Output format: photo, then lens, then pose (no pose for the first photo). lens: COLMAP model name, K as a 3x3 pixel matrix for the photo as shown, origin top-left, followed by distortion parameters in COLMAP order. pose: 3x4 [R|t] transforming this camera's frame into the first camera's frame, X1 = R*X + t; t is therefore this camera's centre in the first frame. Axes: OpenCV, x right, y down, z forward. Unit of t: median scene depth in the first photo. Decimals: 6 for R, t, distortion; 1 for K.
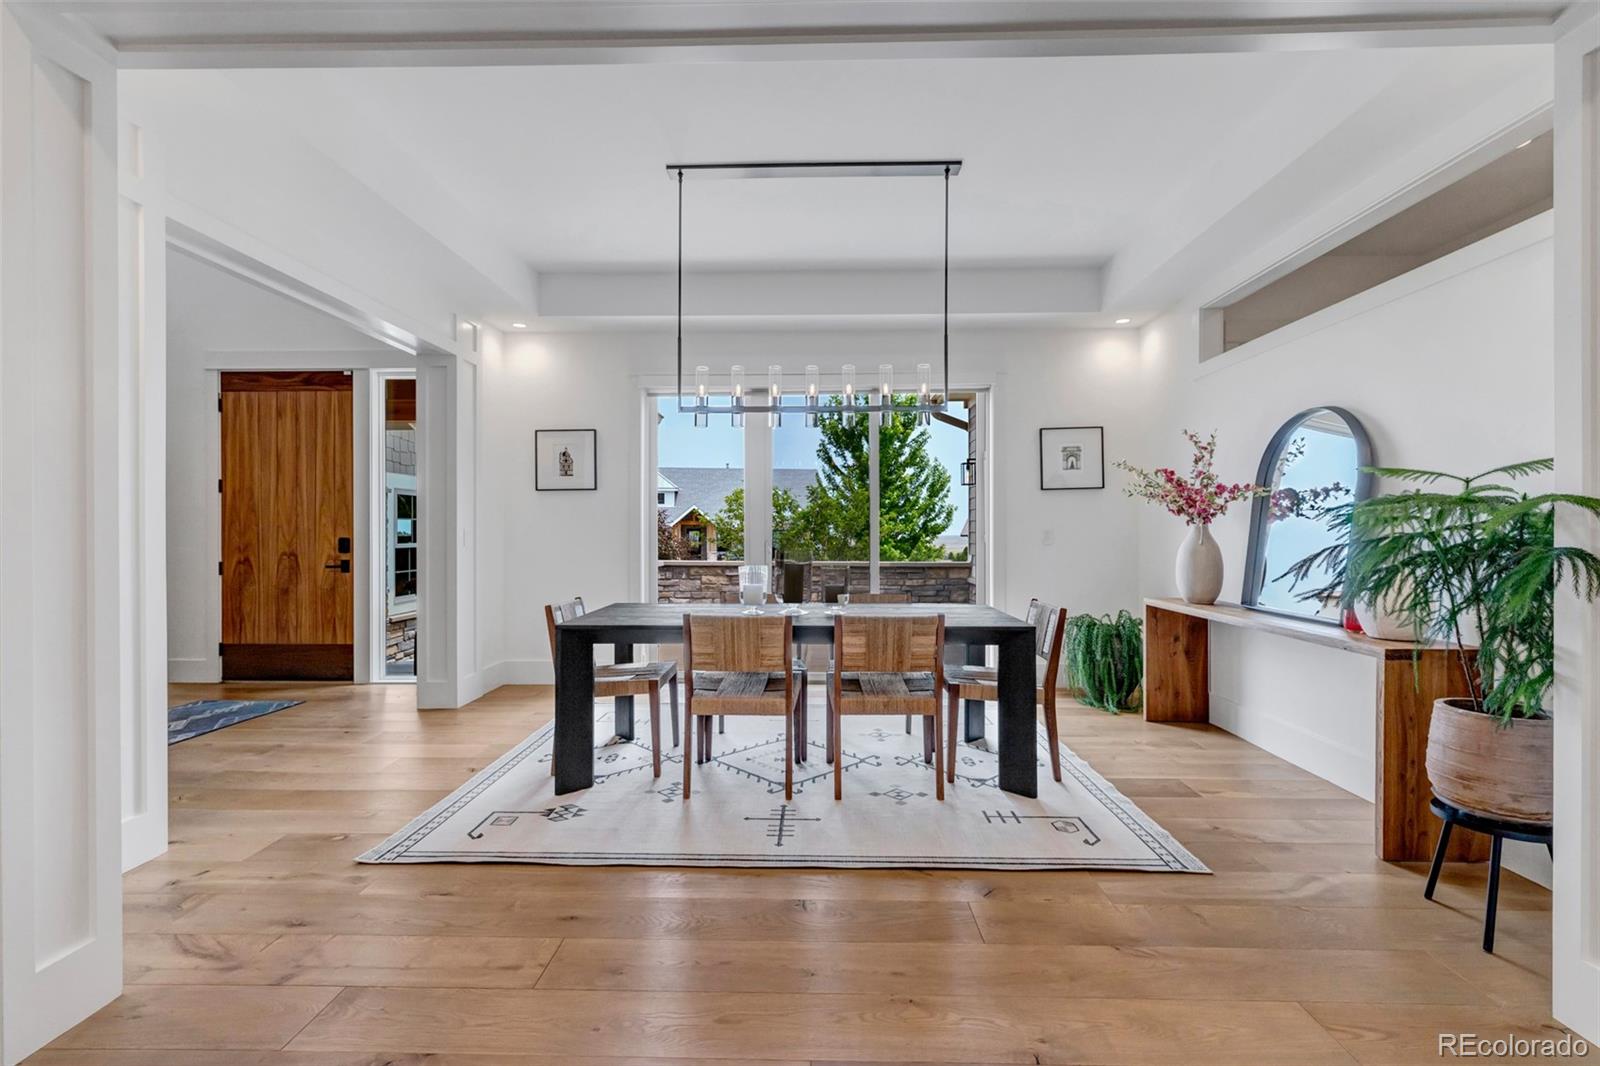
lens RADIAL K [[729.9, 0, 802.3], [0, 729.9, 536.2], [0, 0, 1]] dist [0.001989, 0.000558]
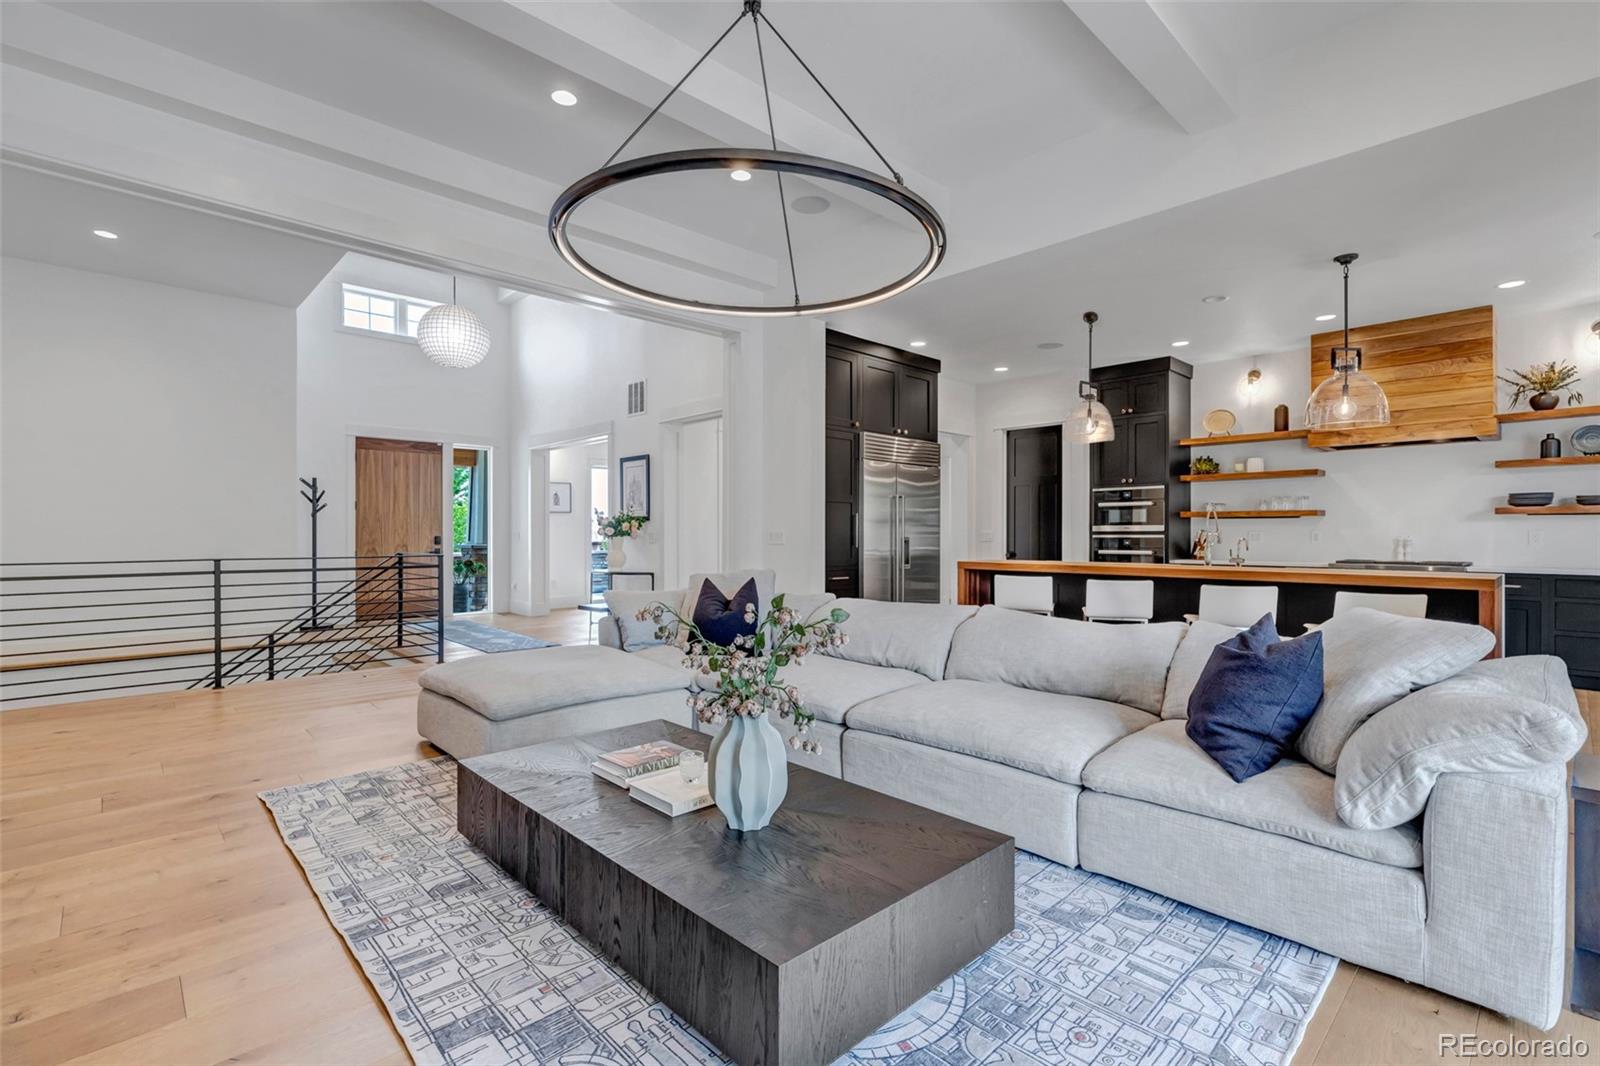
lens RADIAL K [[734.4, 0, 792.4], [0, 734.4, 532.8], [0, 0, 1]] dist [0.002451, 0.000721]
pose [[0.720566, 0.000385, 0.693387, -1.260595], [0.001589, 0.999996, -0.002206, -0.000941], [-0.693385, 0.002692, 0.720562, -0.912935]]
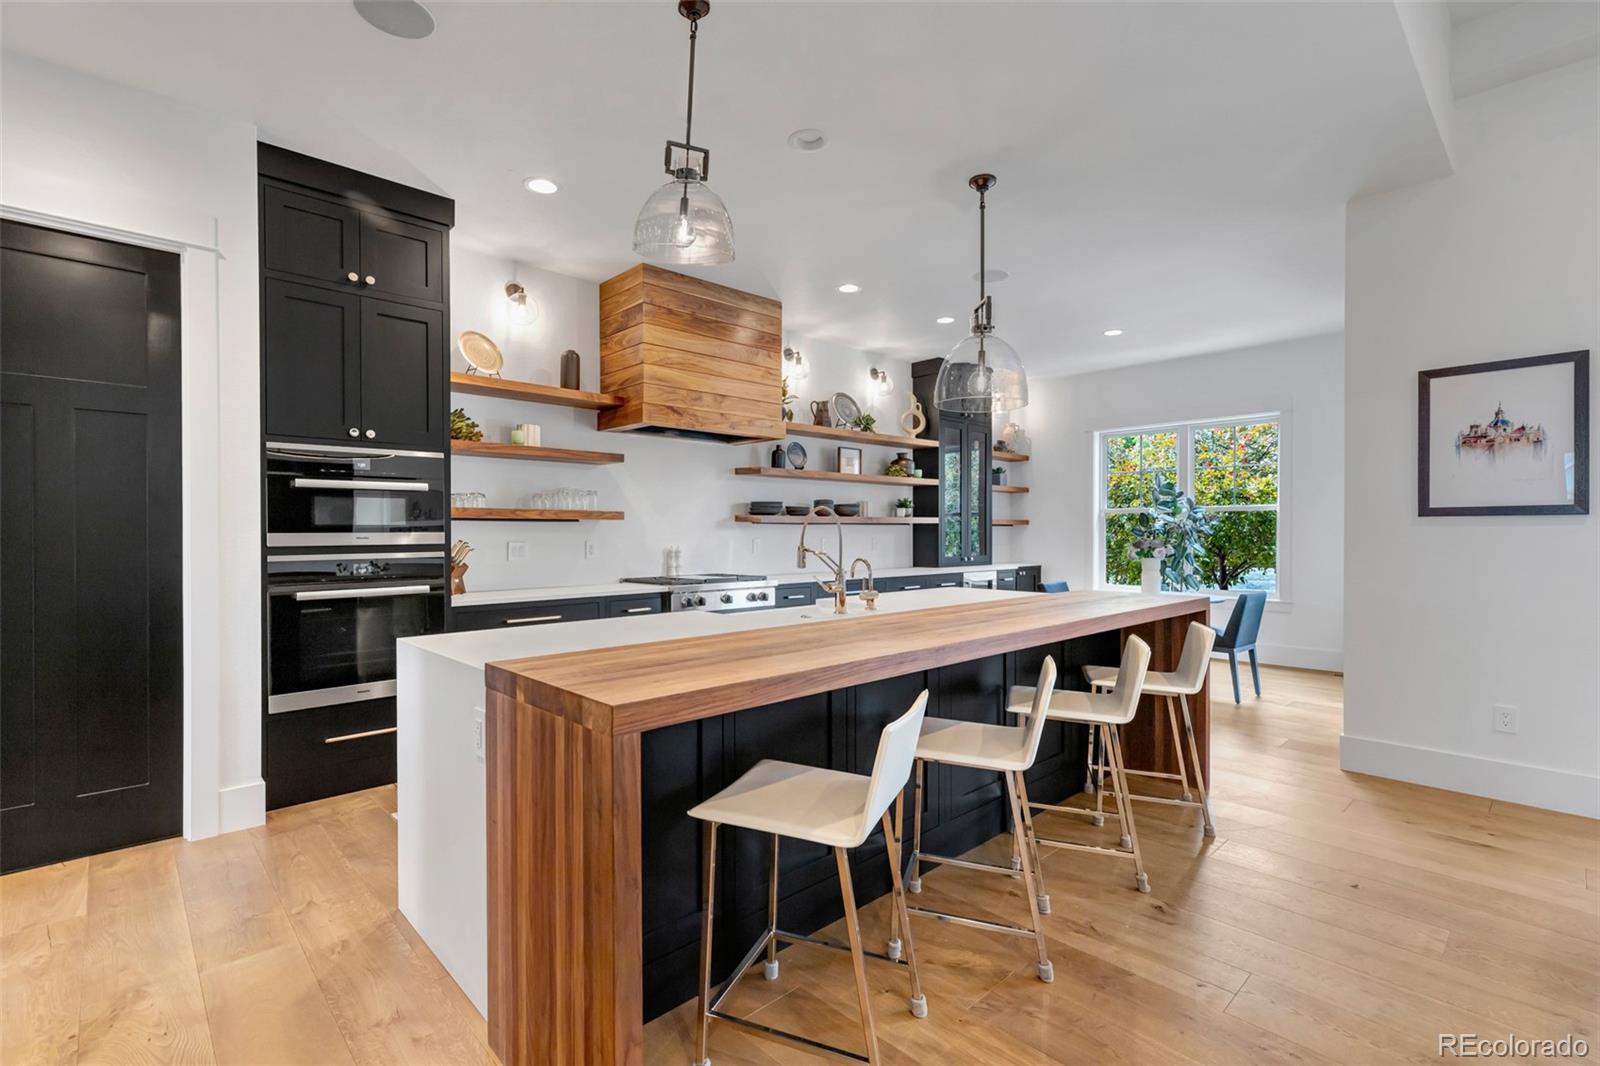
lens RADIAL K [[729.9, 0, 802.3], [0, 729.9, 536.2], [0, 0, 1]] dist [0.001989, 0.000558]
pose [[-0.693832, -0.005336, 0.720117, -0.529663], [0.001400, 0.999961, 0.008759, -0.019156], [-0.720135, 0.007085, -0.693798, -0.164284]]
